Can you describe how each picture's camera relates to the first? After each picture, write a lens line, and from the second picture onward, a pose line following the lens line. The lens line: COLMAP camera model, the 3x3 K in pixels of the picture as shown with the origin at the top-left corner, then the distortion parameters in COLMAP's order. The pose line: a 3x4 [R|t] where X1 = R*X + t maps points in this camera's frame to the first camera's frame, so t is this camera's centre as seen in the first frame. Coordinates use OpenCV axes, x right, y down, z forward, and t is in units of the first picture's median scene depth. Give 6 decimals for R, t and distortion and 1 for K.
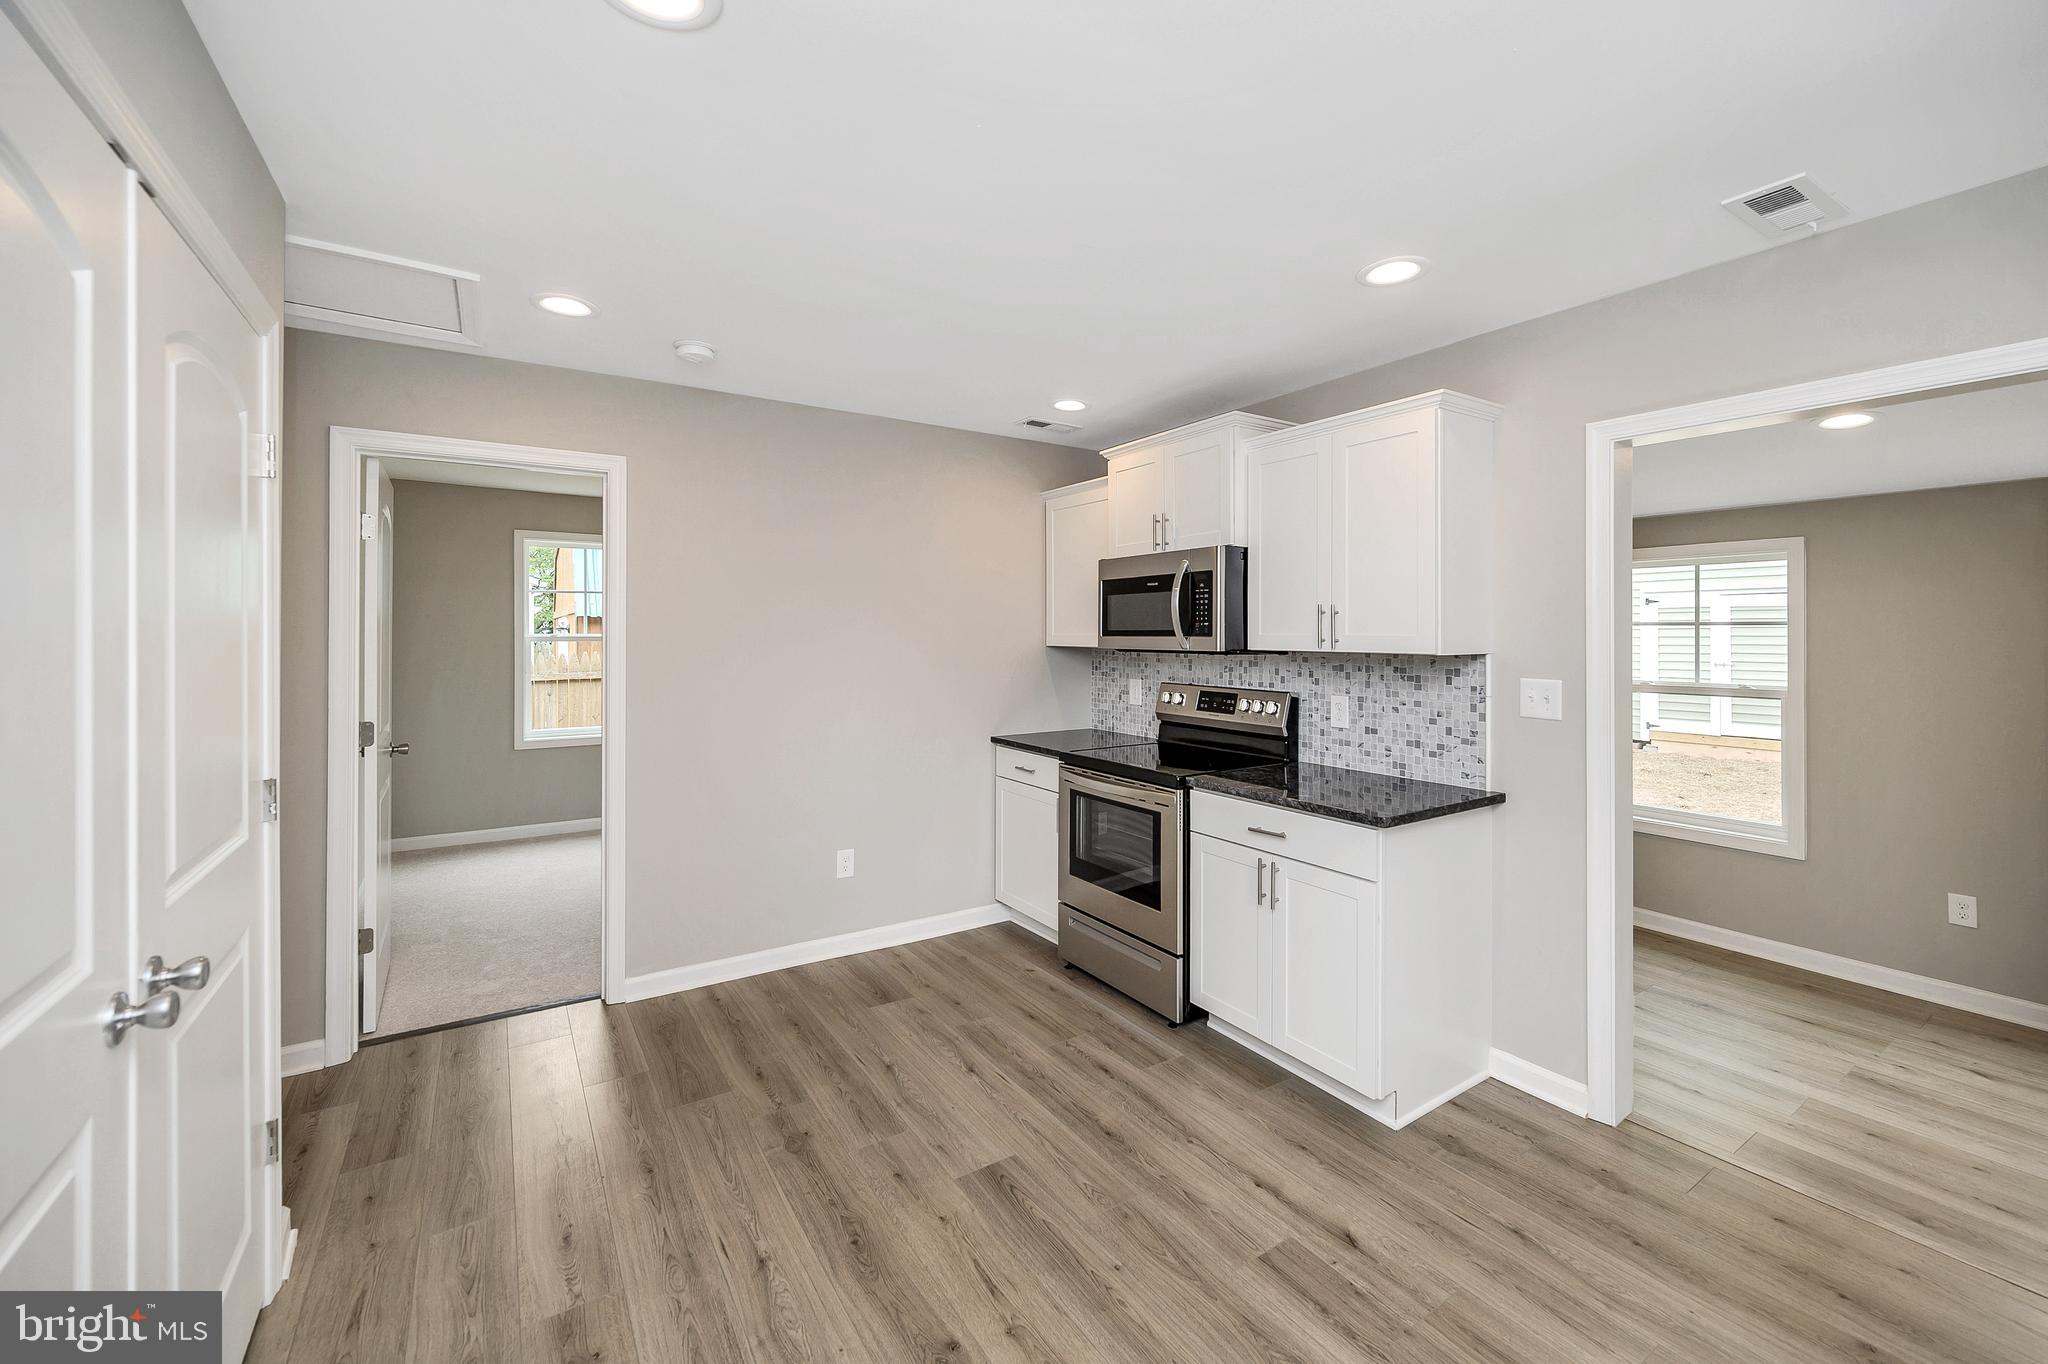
lens RADIAL K [[835.3, 0, 1034.4], [0, 835.3, 626.9], [0, 0, 1]] dist [0.001483, -0.000420]
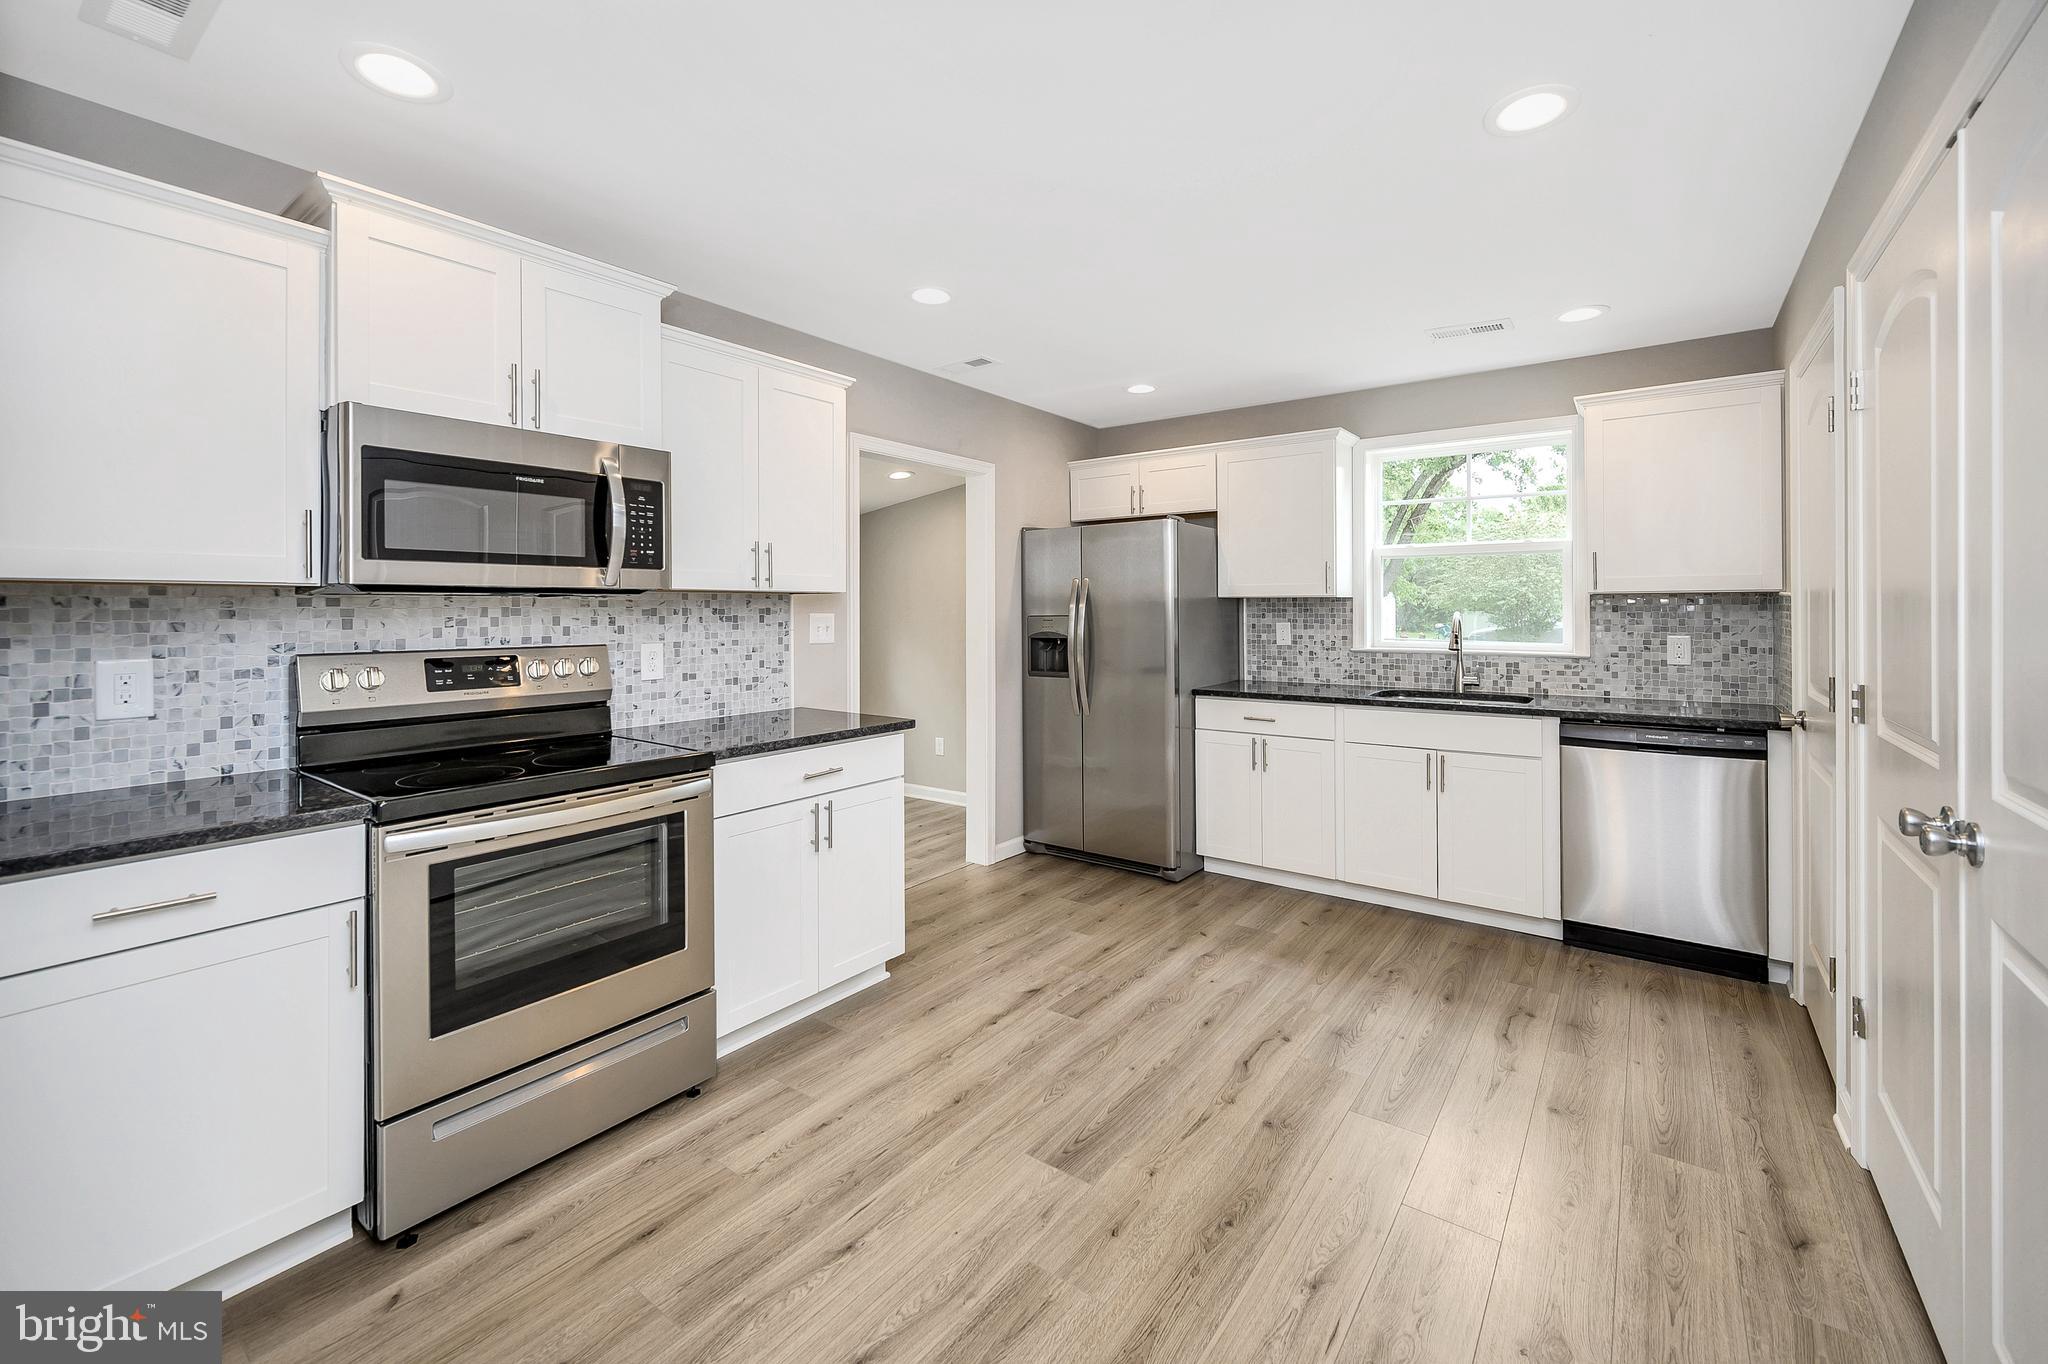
lens RADIAL K [[844.8, 0, 1039.6], [0, 844.8, 606.6], [0, 0, 1]] dist [-0.000255, -0.000118]
pose [[-0.358025, 0.005776, 0.933694, -0.660809], [-0.001569, 0.999976, -0.006788, 0.052665], [-0.933711, -0.003895, -0.358007, 1.009514]]
